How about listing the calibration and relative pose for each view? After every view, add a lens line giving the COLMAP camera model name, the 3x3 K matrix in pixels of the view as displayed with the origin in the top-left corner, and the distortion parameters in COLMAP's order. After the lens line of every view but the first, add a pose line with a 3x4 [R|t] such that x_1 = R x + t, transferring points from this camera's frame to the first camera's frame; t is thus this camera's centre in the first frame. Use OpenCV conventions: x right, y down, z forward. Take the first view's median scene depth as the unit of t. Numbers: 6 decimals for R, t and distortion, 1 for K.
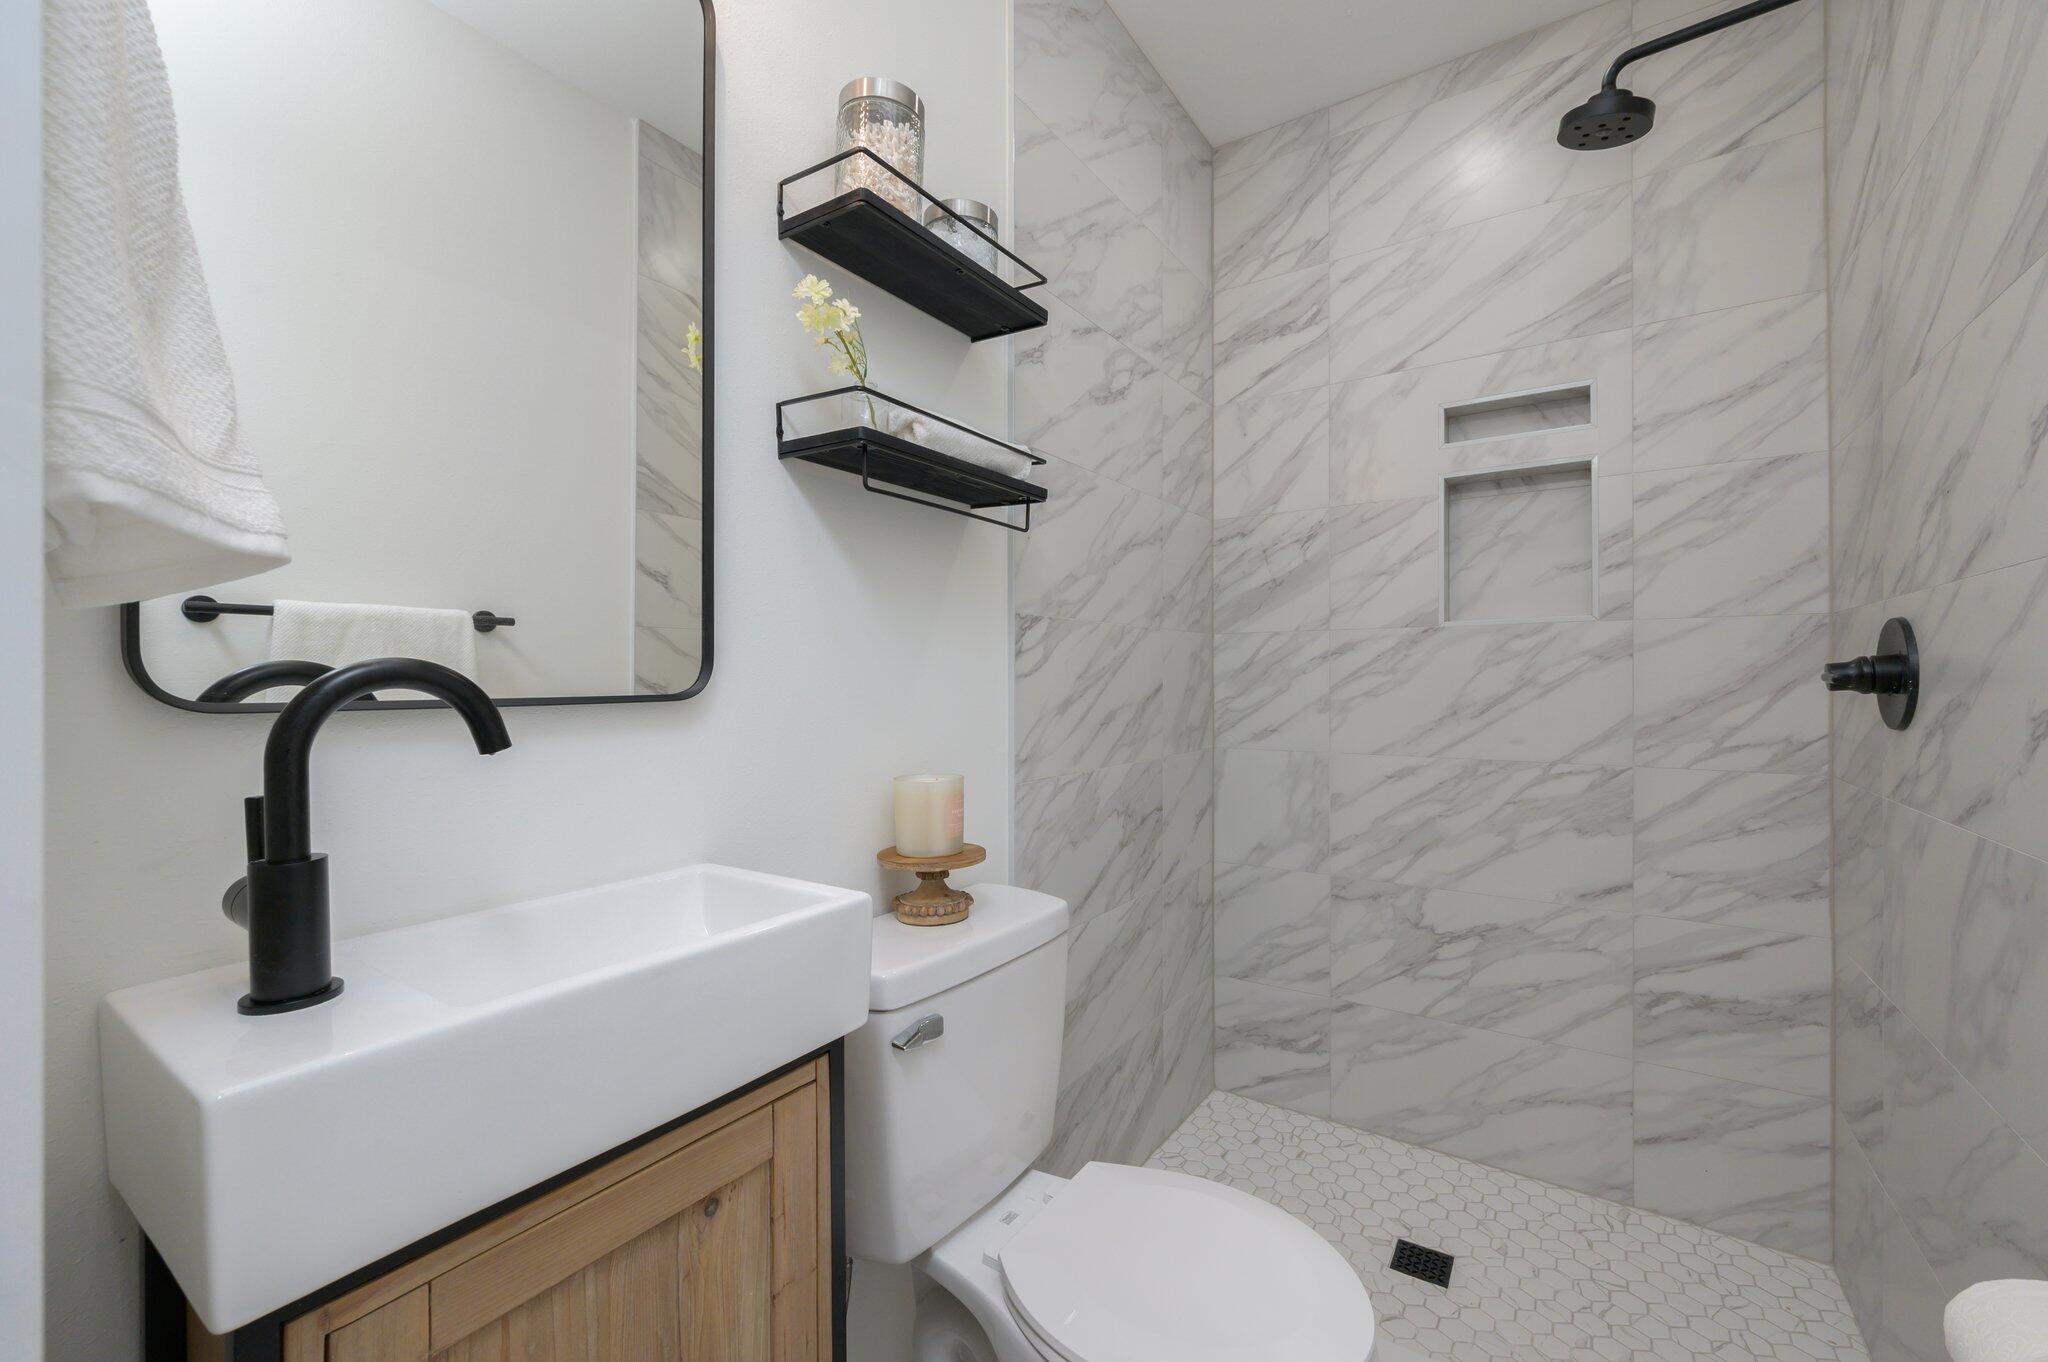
lens RADIAL K [[818.3, 0, 1017.7], [0, 818.3, 677.8], [0, 0, 1]] dist [-0.002159, 0.000564]
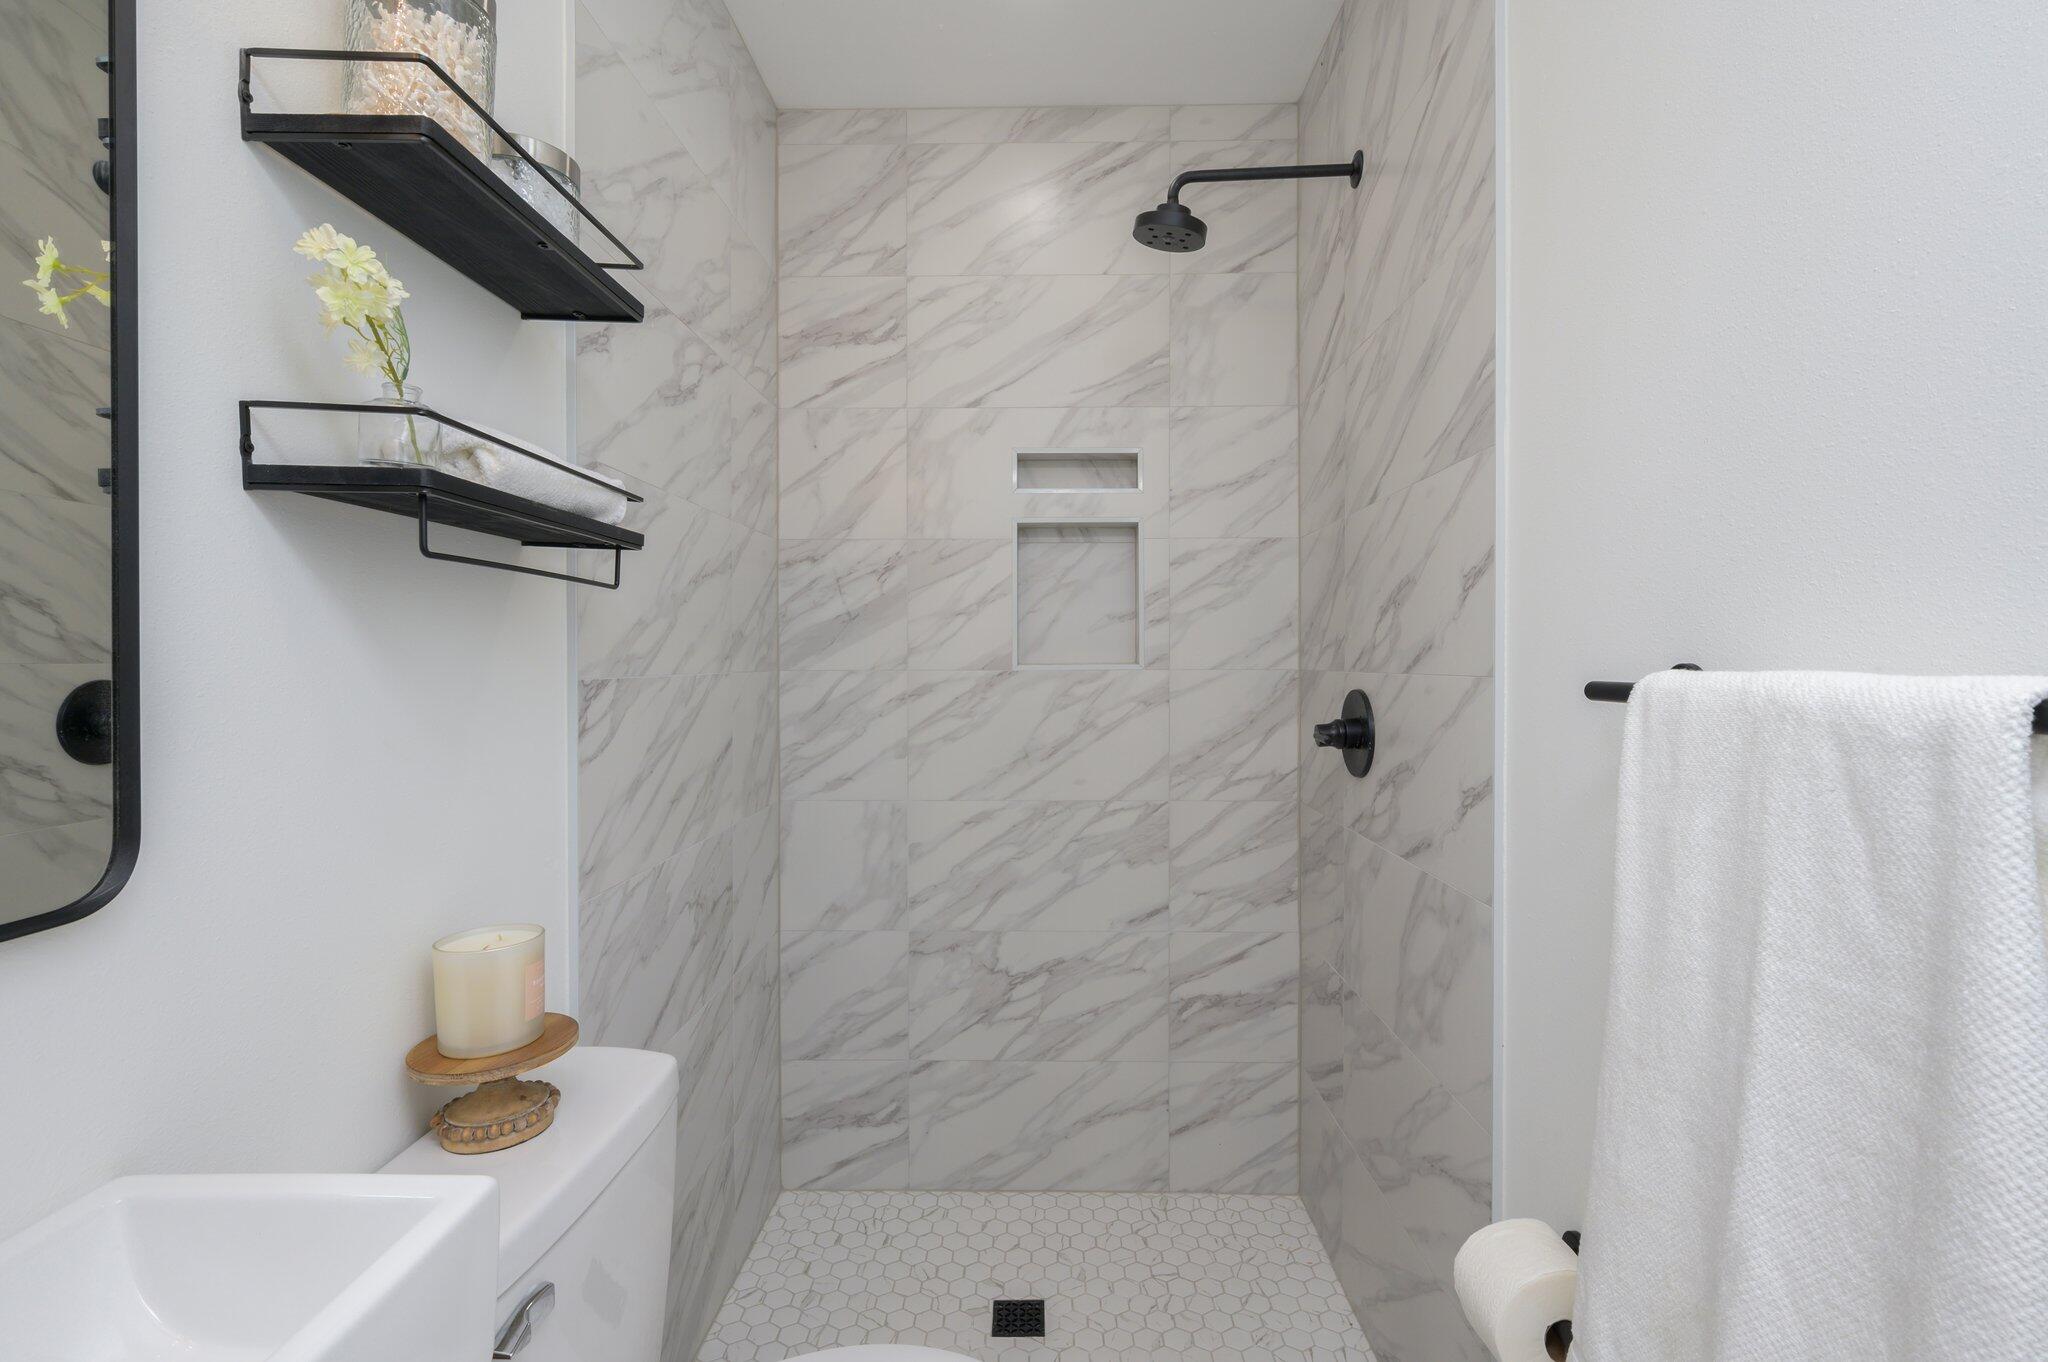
lens RADIAL K [[926.9, 0, 1025.8], [0, 926.9, 680.8], [0, 0, 1]] dist [-0.000312, 0.000347]
pose [[0.841615, -0.008065, 0.540017, -0.097776], [0.002860, 0.999941, 0.010477, -0.071678], [-0.540070, -0.007274, 0.841589, 0.042482]]
